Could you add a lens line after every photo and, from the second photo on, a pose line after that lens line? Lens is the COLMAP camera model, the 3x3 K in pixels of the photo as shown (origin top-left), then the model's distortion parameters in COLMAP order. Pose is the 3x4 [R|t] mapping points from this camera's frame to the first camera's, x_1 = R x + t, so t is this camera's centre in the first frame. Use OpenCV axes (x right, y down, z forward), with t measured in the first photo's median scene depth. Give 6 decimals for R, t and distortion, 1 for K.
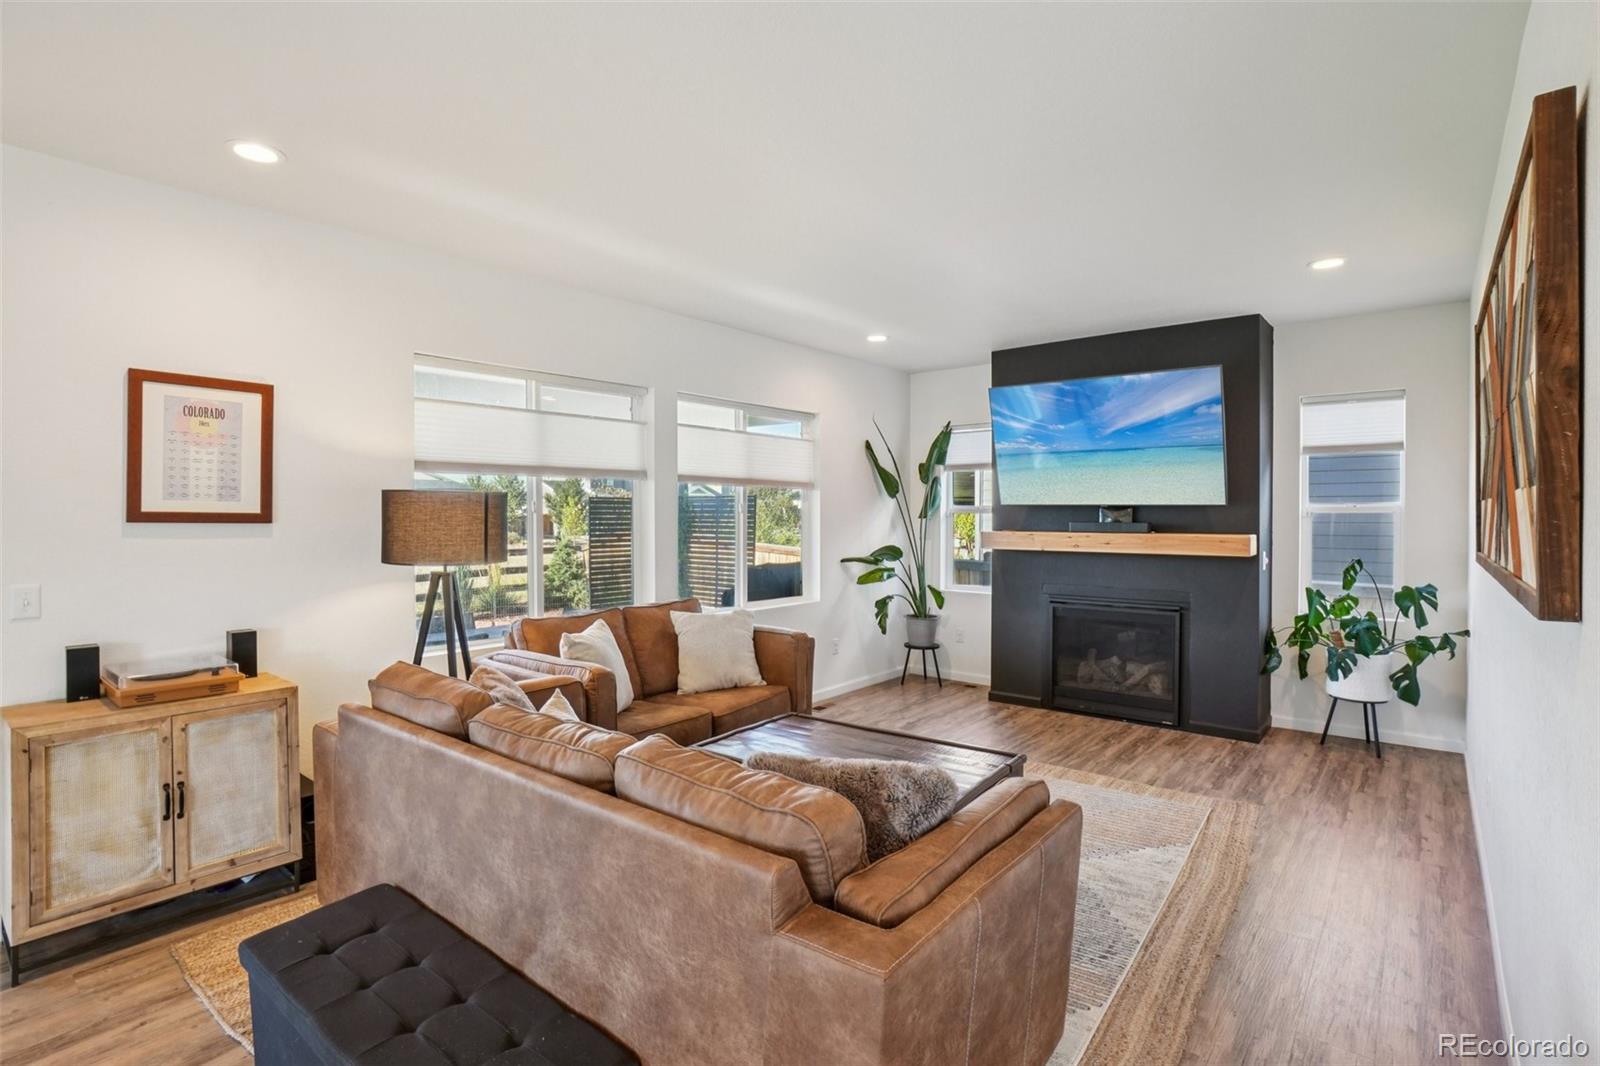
lens RADIAL K [[765.3, 0, 803.0], [0, 765.3, 524.2], [0, 0, 1]] dist [-0.033684, 0.005523]
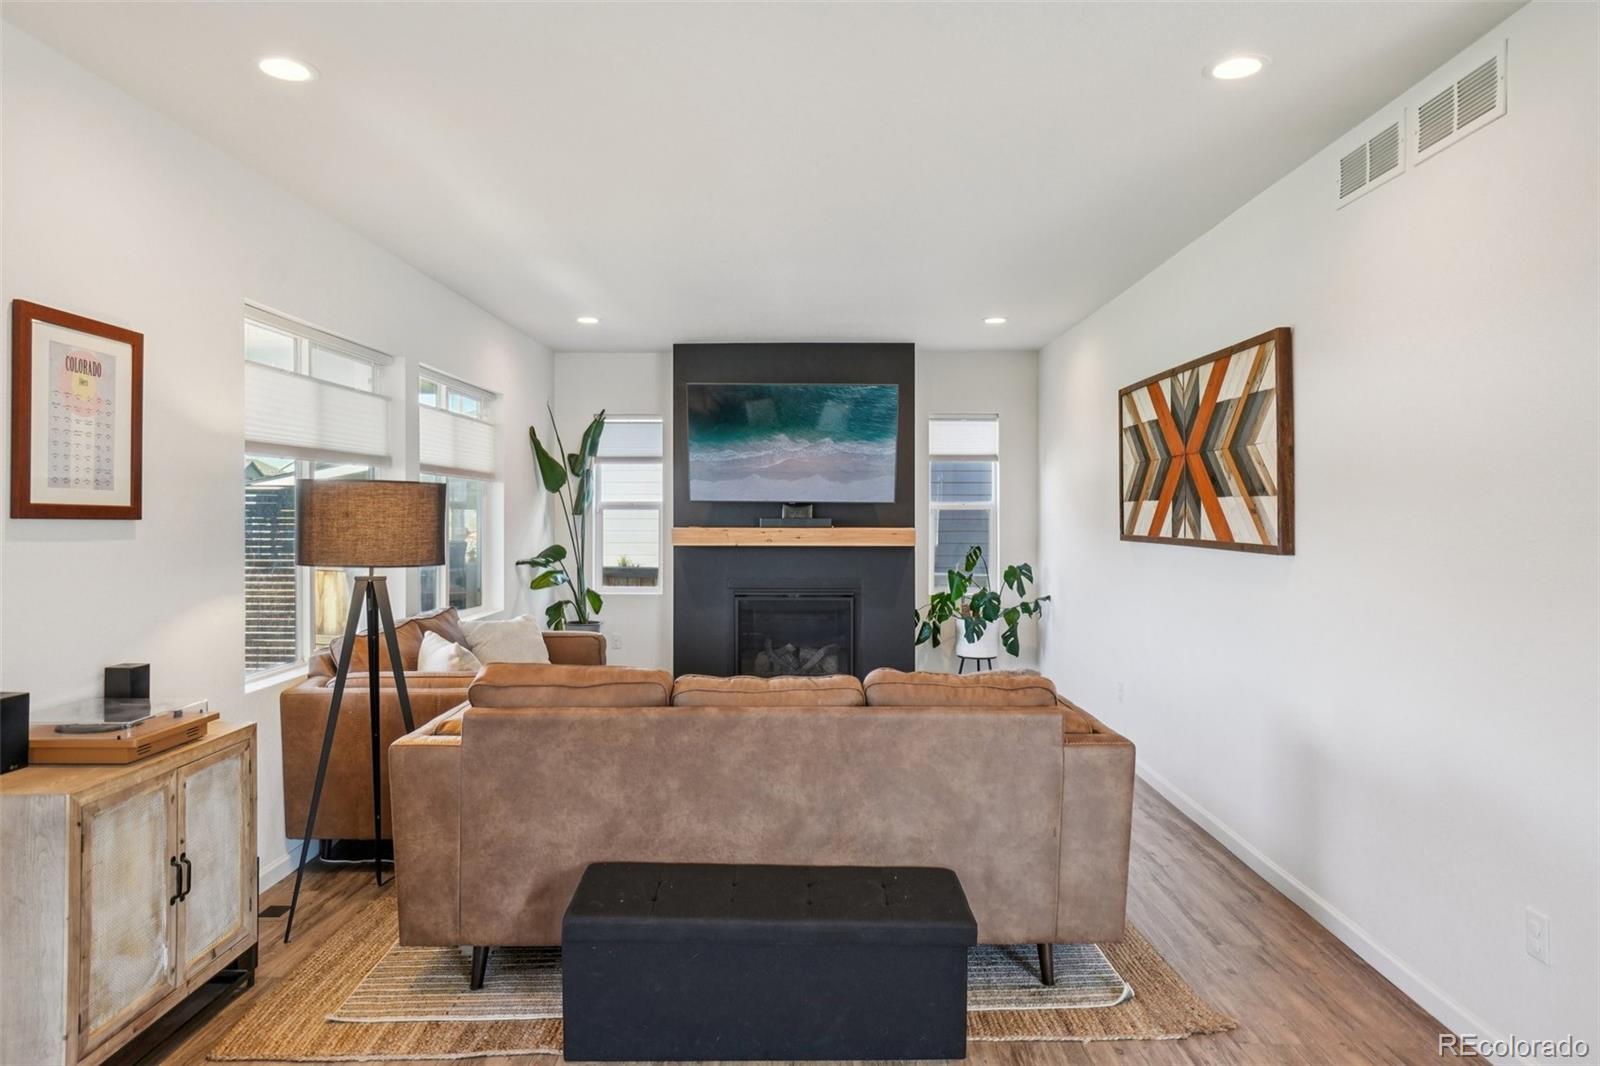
lens RADIAL K [[1017.3, 0, 801.4], [0, 1017.3, 521.6], [0, 0, 1]] dist [0.009453, -0.001926]
pose [[0.770544, -0.004778, 0.637369, -0.614842], [0.006328, 0.999980, -0.000155, 0.003482], [-0.637356, 0.004153, 0.770559, -0.137307]]
